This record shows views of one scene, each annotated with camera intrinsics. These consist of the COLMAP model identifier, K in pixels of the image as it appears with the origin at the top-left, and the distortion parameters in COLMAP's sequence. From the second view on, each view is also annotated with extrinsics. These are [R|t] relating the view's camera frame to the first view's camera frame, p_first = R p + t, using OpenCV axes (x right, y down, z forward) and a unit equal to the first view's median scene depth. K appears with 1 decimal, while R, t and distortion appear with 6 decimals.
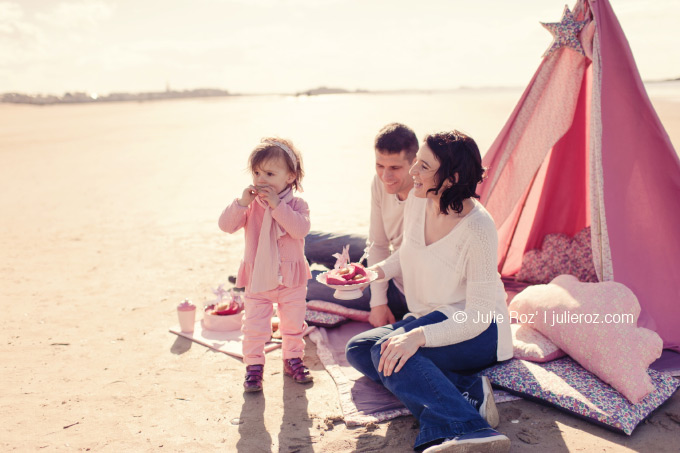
lens RADIAL K [[676.9, 0, 340.0], [0, 676.9, 226.5], [0, 0, 1]] dist [-0.007375, 0.006021]
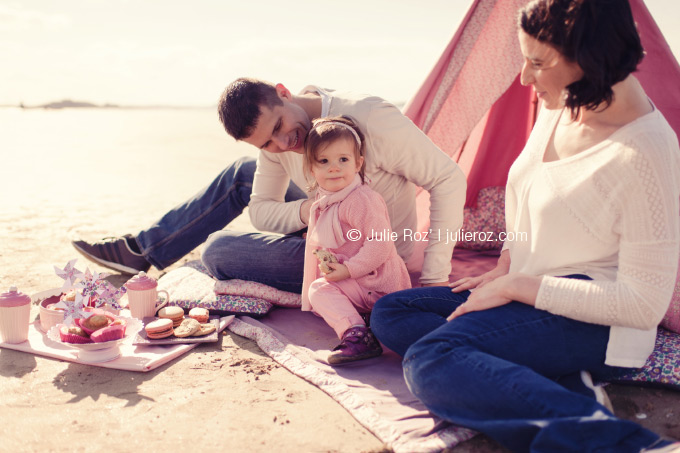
lens RADIAL K [[676.9, 0, 340.0], [0, 676.9, 226.5], [0, 0, 1]] dist [-0.007375, 0.006021]
pose [[0.938008, -0.030685, 0.345252, -0.141581], [0.039380, 0.999059, -0.018197, 0.067655], [-0.344368, 0.030665, 0.938334, 0.306286]]
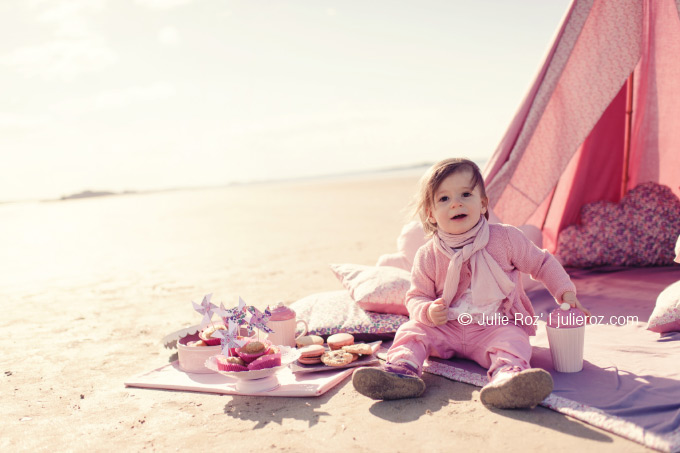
lens RADIAL K [[676.9, 0, 340.0], [0, 676.9, 226.5], [0, 0, 1]] dist [-0.007375, 0.006021]
pose [[0.943611, -0.076469, 0.322102, -0.226865], [0.120164, 0.985715, -0.118010, 0.099196], [-0.308477, 0.150061, 0.939321, 0.362883]]
